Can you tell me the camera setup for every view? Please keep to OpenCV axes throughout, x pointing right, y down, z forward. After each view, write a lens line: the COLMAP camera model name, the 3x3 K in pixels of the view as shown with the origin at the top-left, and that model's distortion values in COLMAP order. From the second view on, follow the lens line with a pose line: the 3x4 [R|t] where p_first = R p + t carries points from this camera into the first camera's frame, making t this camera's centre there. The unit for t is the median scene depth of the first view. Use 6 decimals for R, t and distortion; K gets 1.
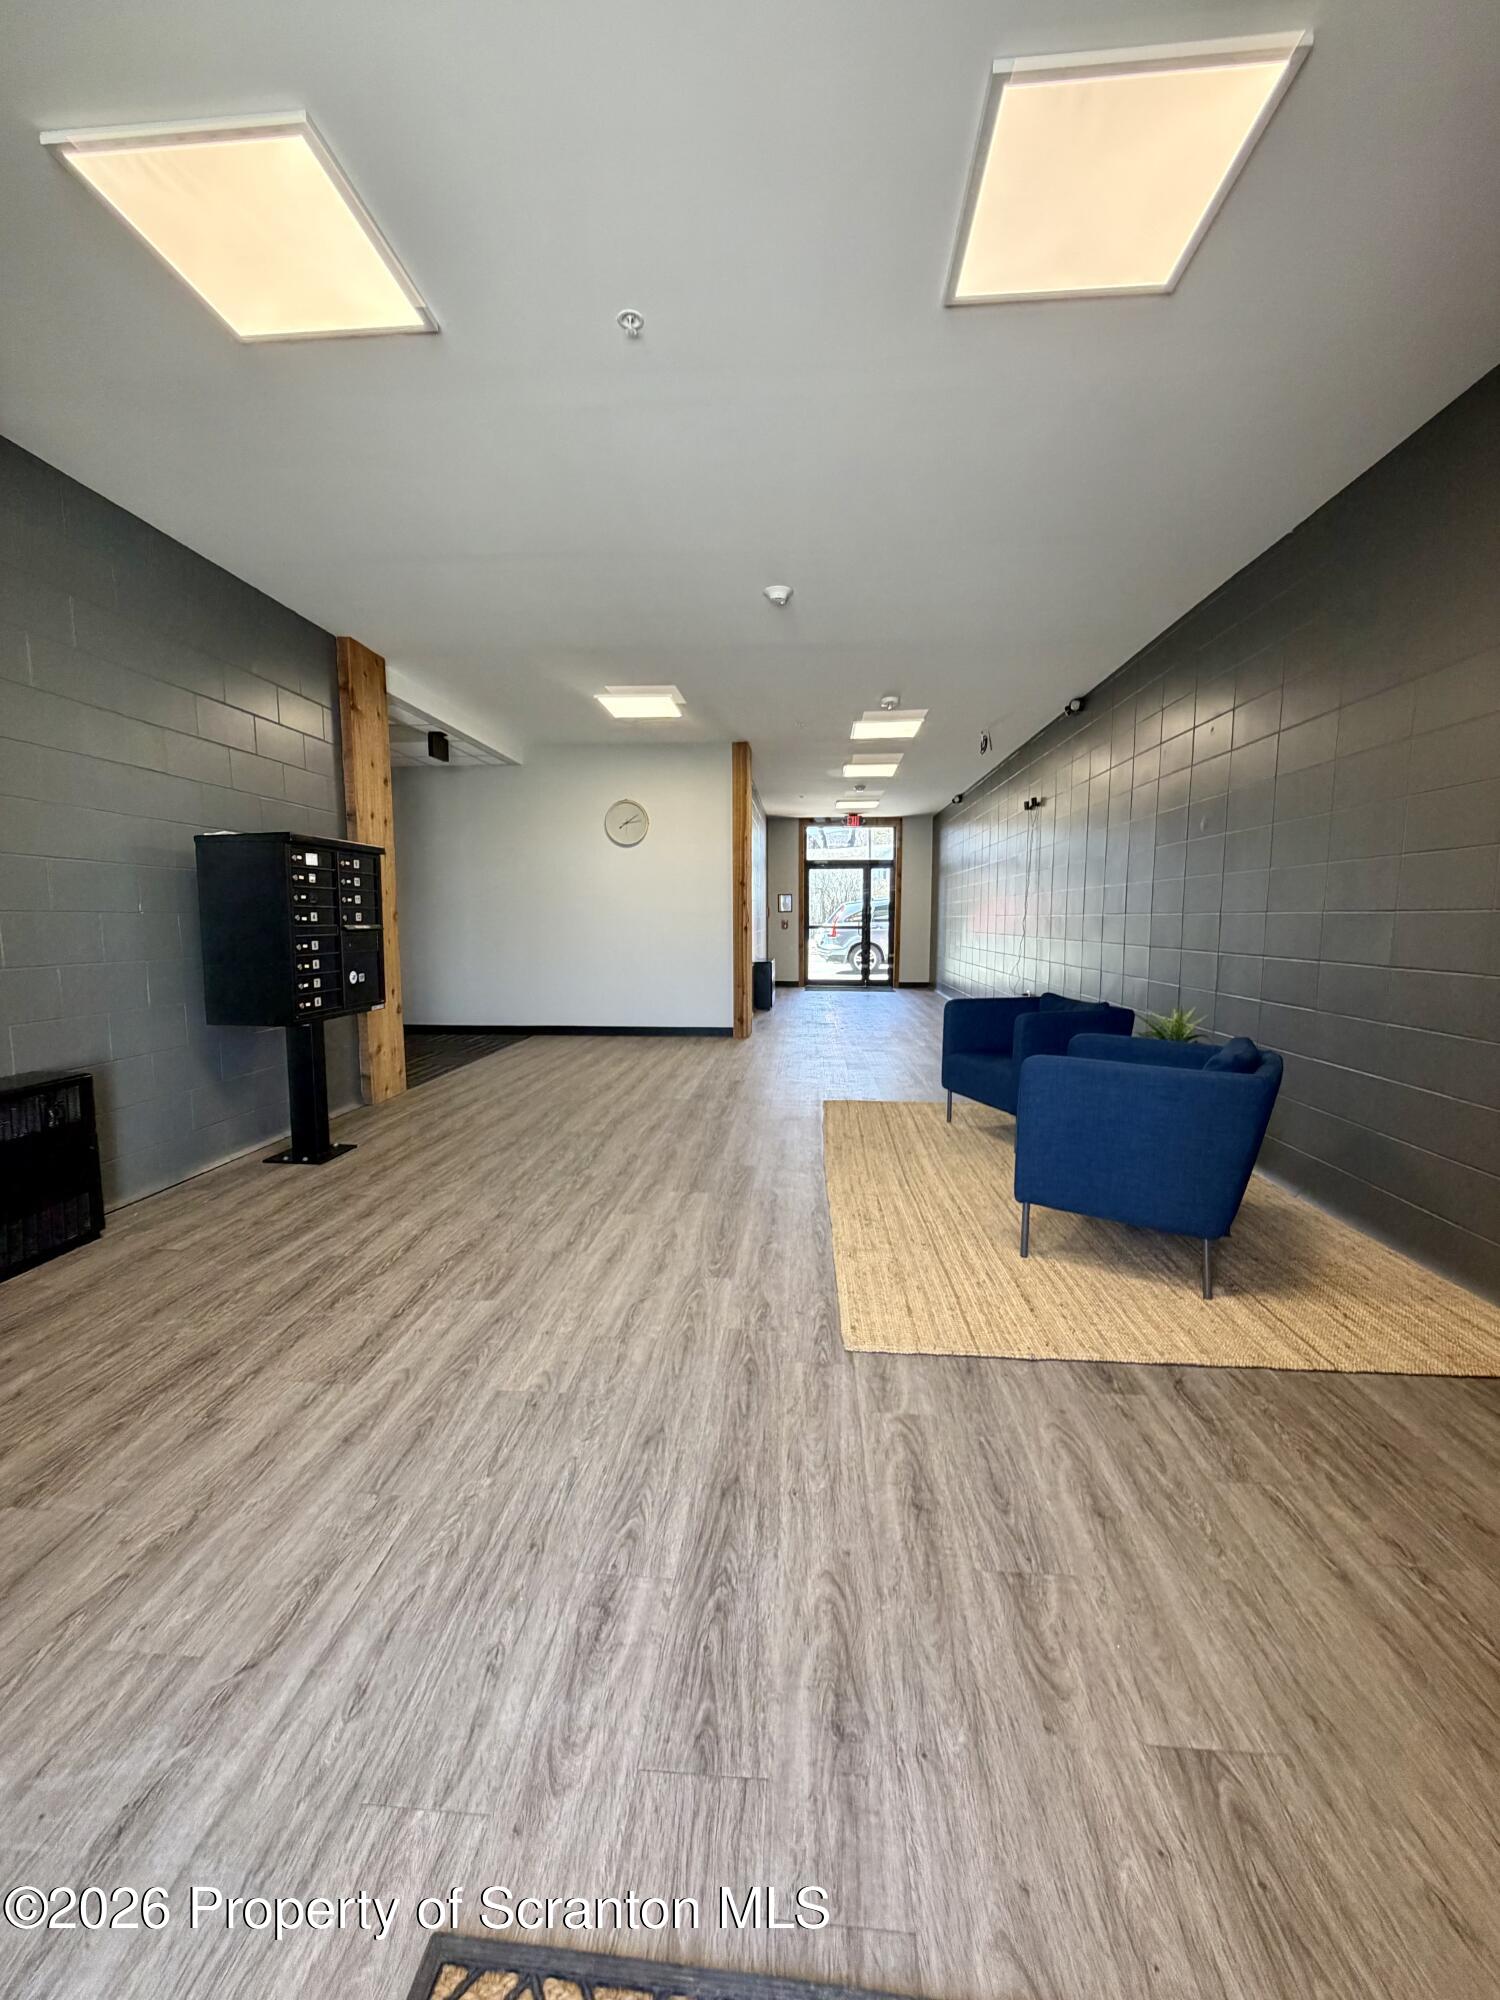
lens RADIAL K [[800.7, 0, 744.9], [0, 800.7, 999.0], [0, 0, 1]] dist [-0.003326, -0.000162]
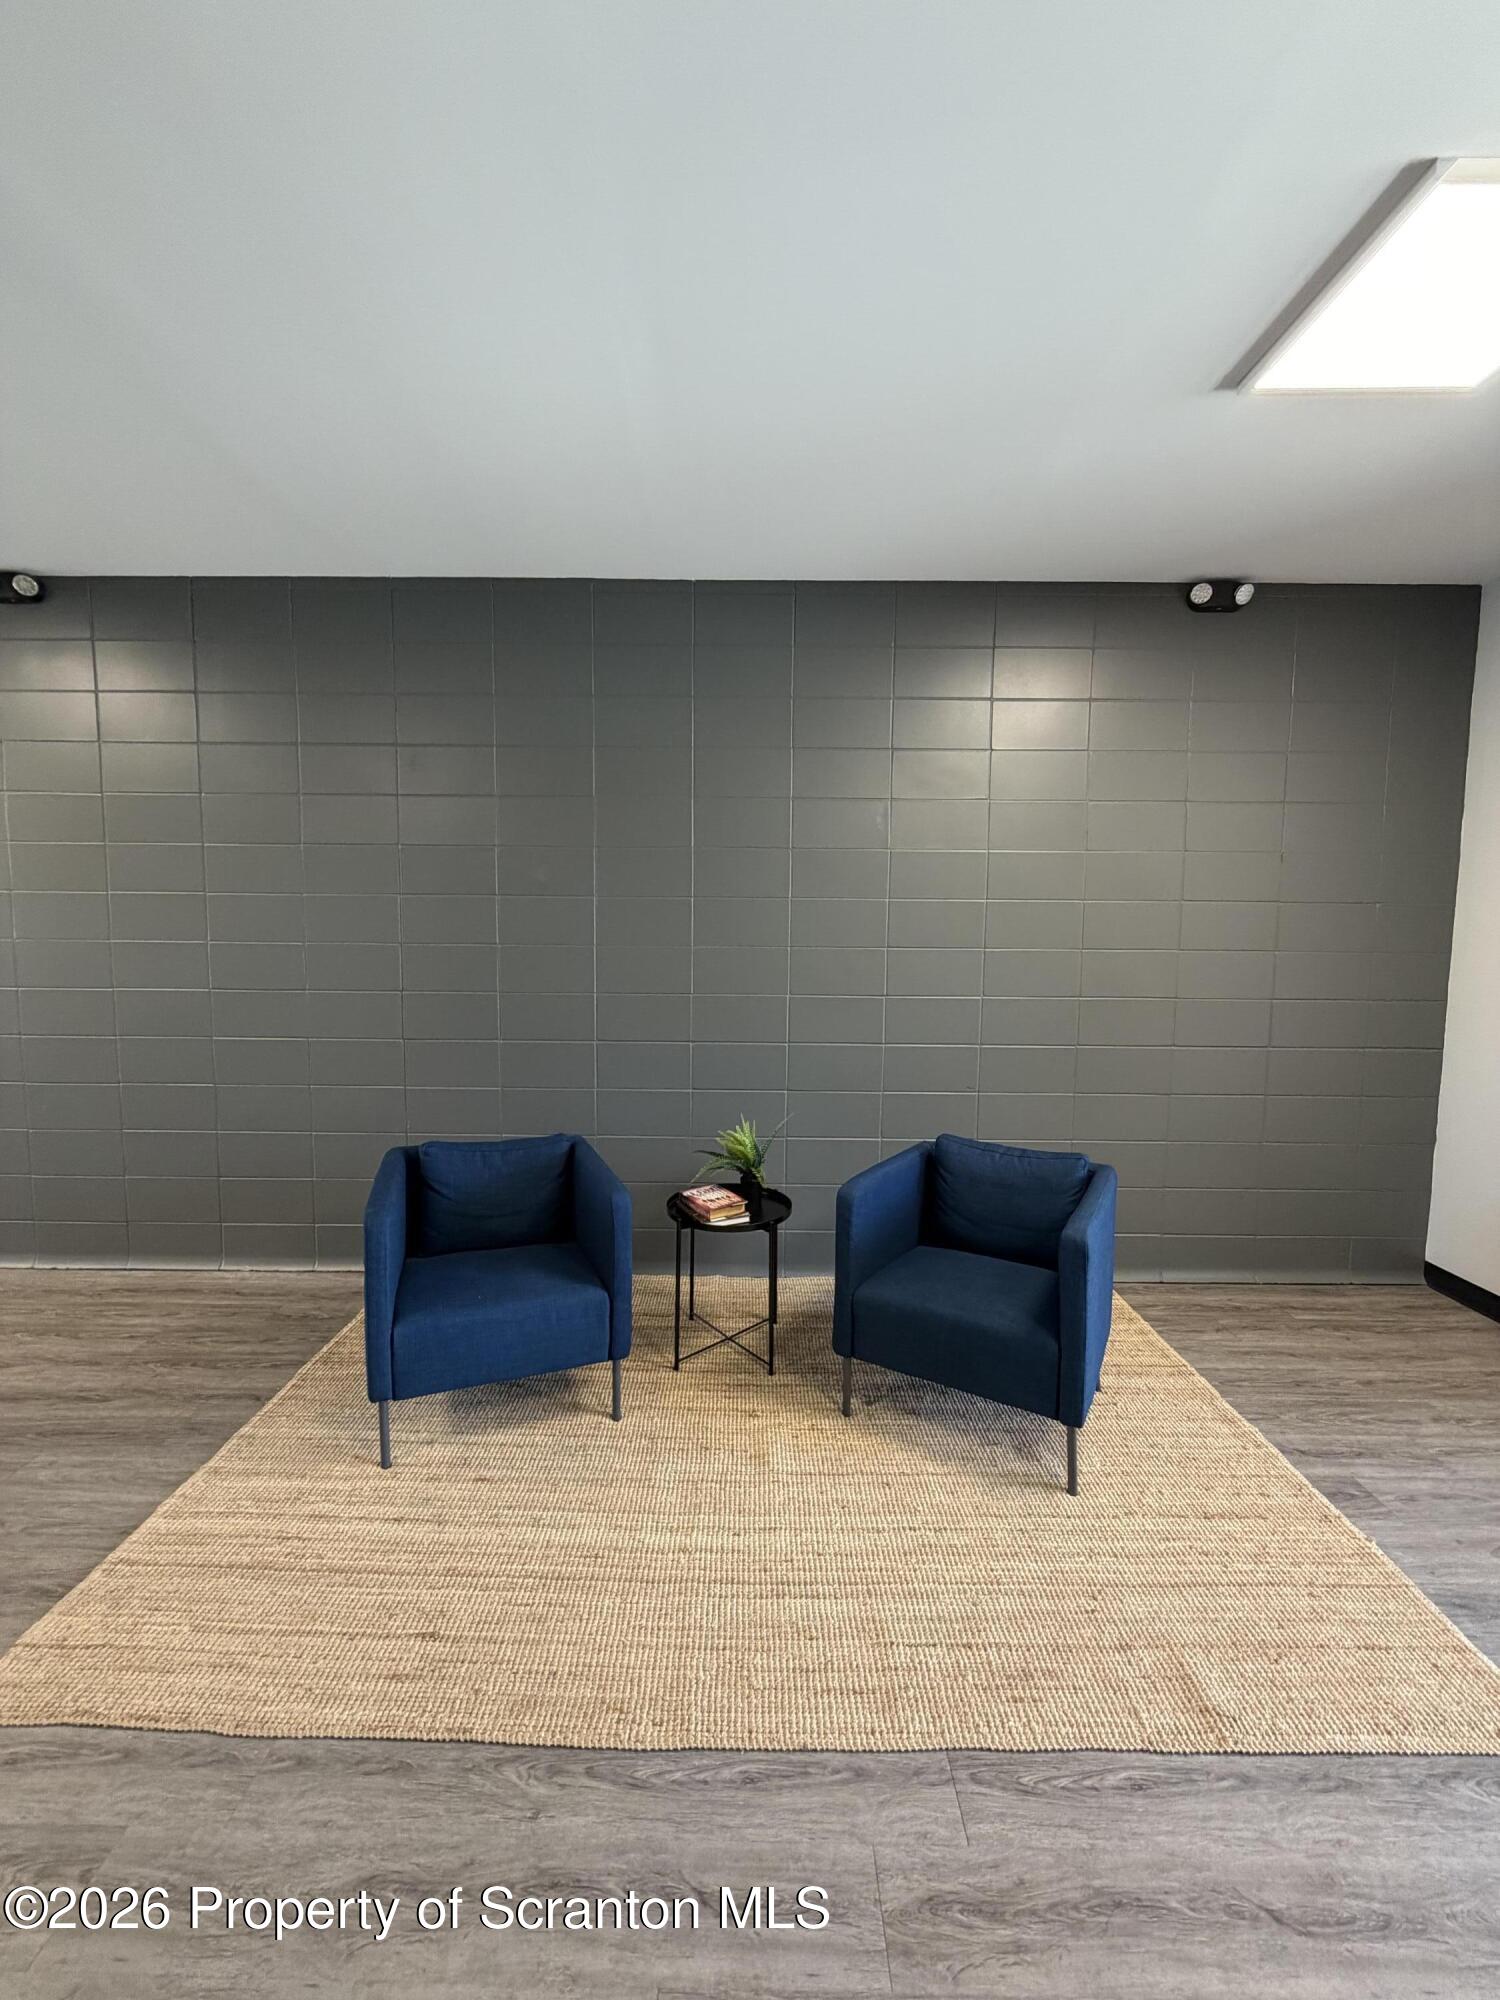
lens RADIAL K [[800.7, 0, 749.3], [0, 800.7, 1008.0], [0, 0, 1]] dist [-0.003326, -0.000162]
pose [[-0.069289, -0.097546, 0.992816, -0.289372], [0.089242, 0.990612, 0.103557, -0.205727], [-0.993597, 0.095777, -0.059933, 1.140227]]
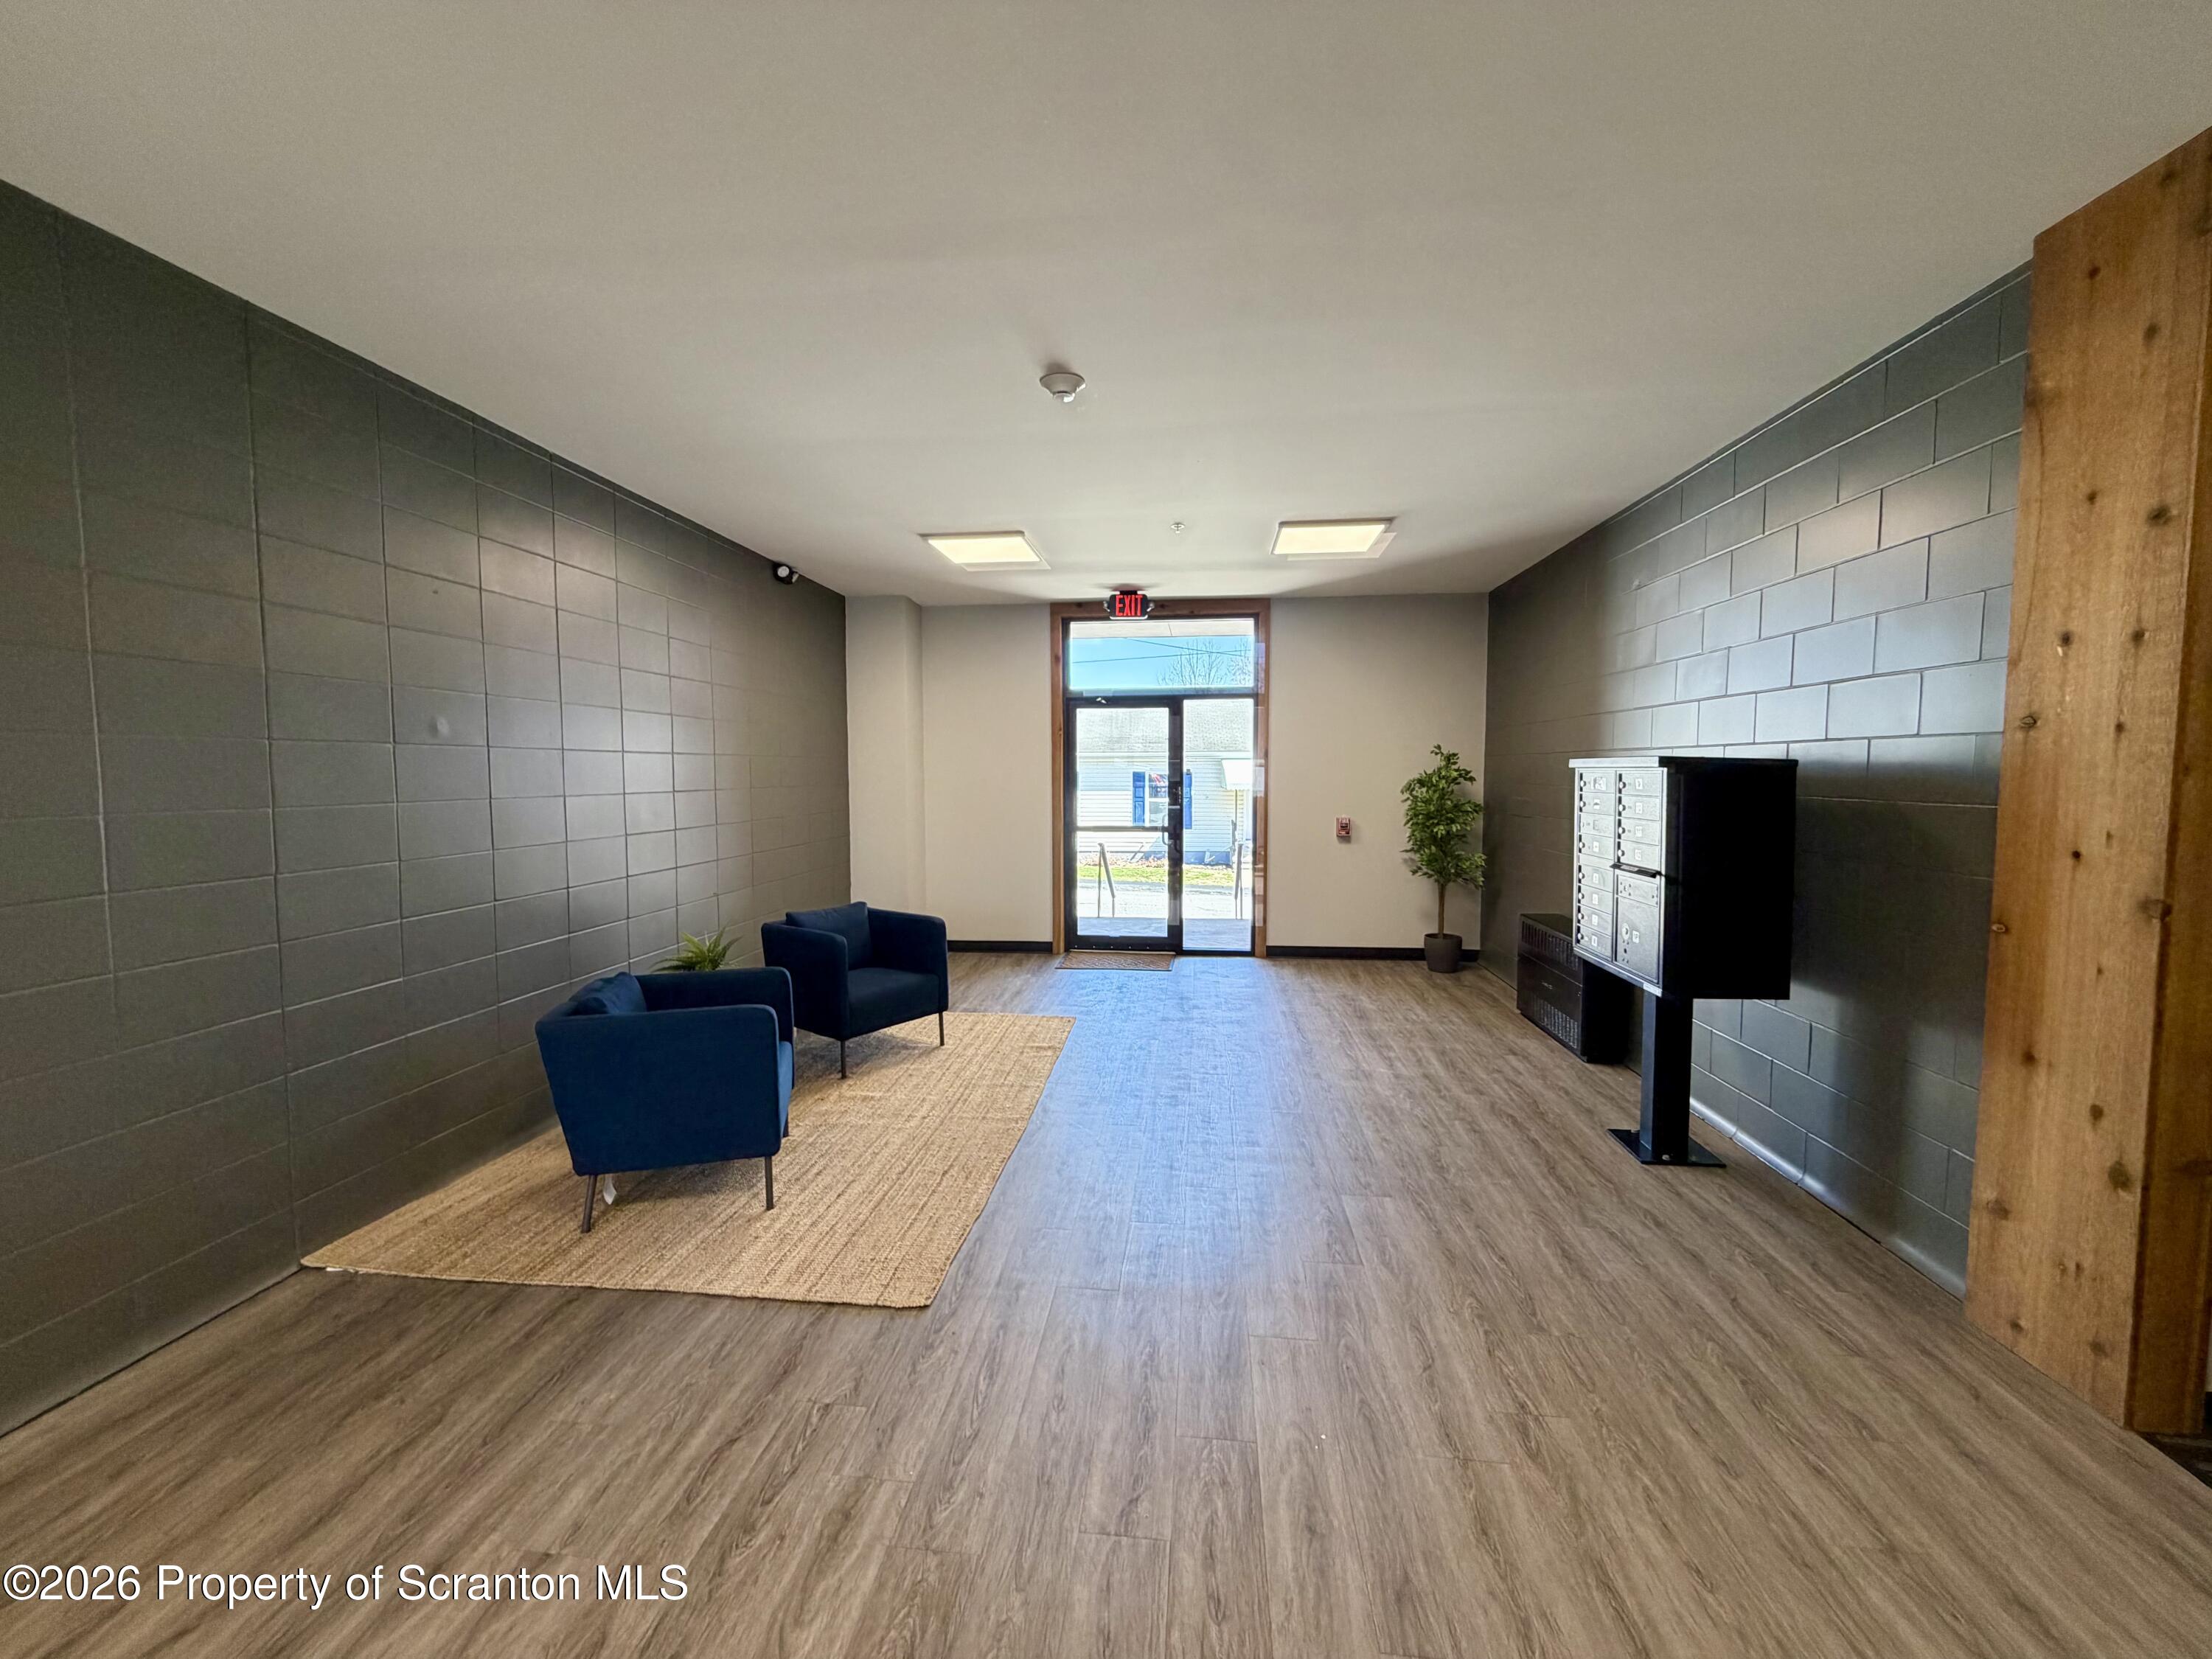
lens RADIAL K [[885.6, 0, 1116.0], [0, 885.6, 829.3], [0, 0, 1]] dist [-0.003326, -0.000162]
pose [[-0.999795, 0.000274, 0.020250, -0.021807], [0.003603, 0.986368, 0.164514, -0.333389], [-0.019929, 0.164553, -0.986167, 2.303322]]
